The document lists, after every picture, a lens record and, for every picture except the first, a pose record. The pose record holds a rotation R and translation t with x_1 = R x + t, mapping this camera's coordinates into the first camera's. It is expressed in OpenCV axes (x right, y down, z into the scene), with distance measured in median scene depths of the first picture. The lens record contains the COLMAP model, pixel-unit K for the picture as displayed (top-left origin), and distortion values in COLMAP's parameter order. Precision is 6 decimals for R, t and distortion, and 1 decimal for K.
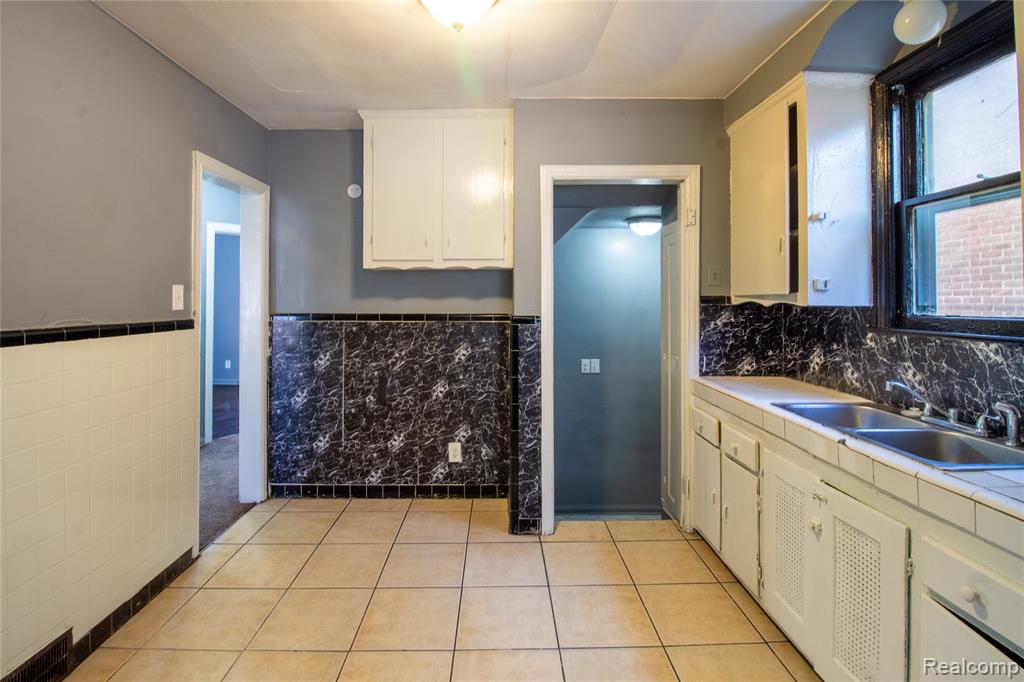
lens RADIAL K [[485.4, 0, 517.8], [0, 485.4, 294.9], [0, 0, 1]] dist [0.007821, -0.006024]
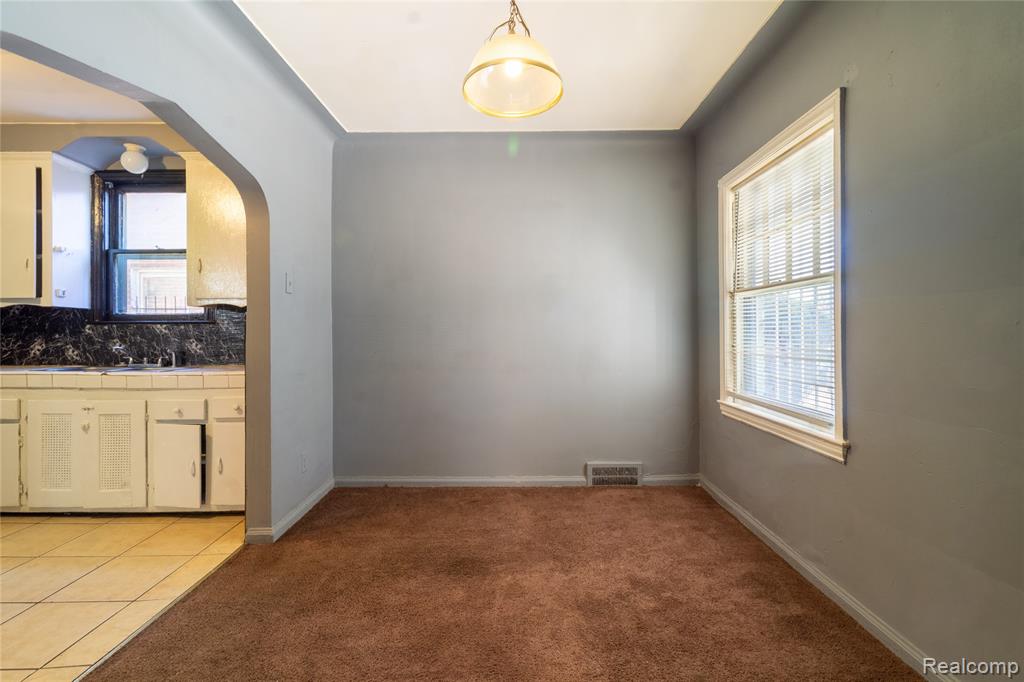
lens RADIAL K [[485.4, 0, 531.2], [0, 485.4, 333.6], [0, 0, 1]] dist [0.007821, -0.006024]
pose [[-0.001962, 0.004982, 0.999986, -0.778742], [-0.006925, 0.999964, -0.004996, 0.088930], [-0.999974, -0.006935, -0.001927, -0.416322]]
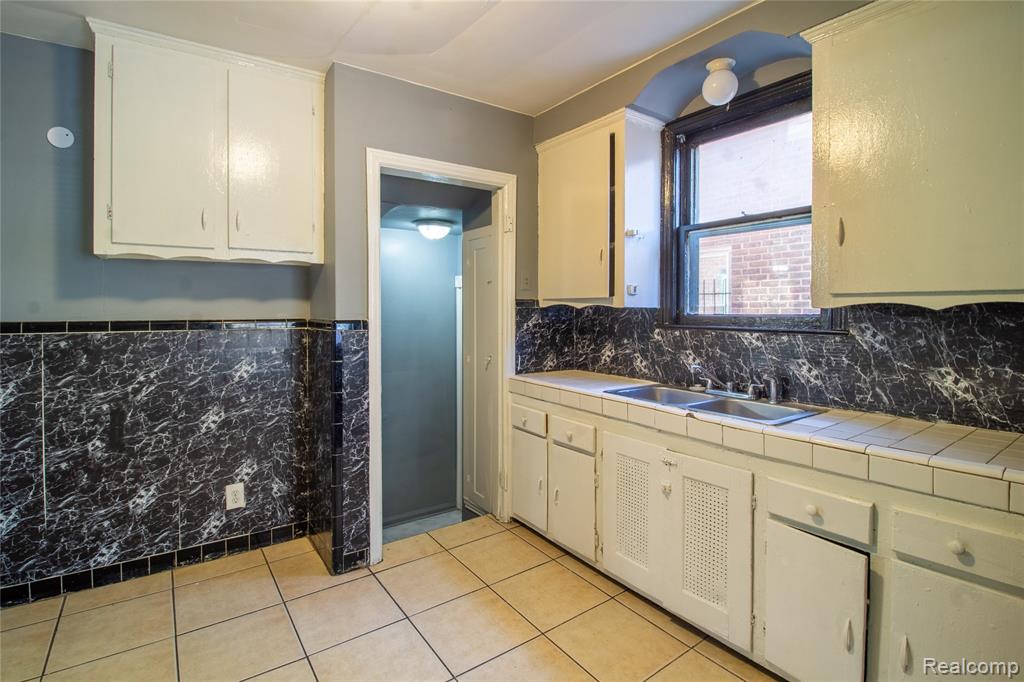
lens RADIAL K [[485.4, 0, 491.4], [0, 485.4, 313.0], [0, 0, 1]] dist [0.007821, -0.006024]
pose [[0.837175, -0.005669, 0.546906, -0.273357], [-0.006763, 0.999763, 0.020714, 0.011464], [-0.546894, -0.021040, 0.836938, 0.154850]]
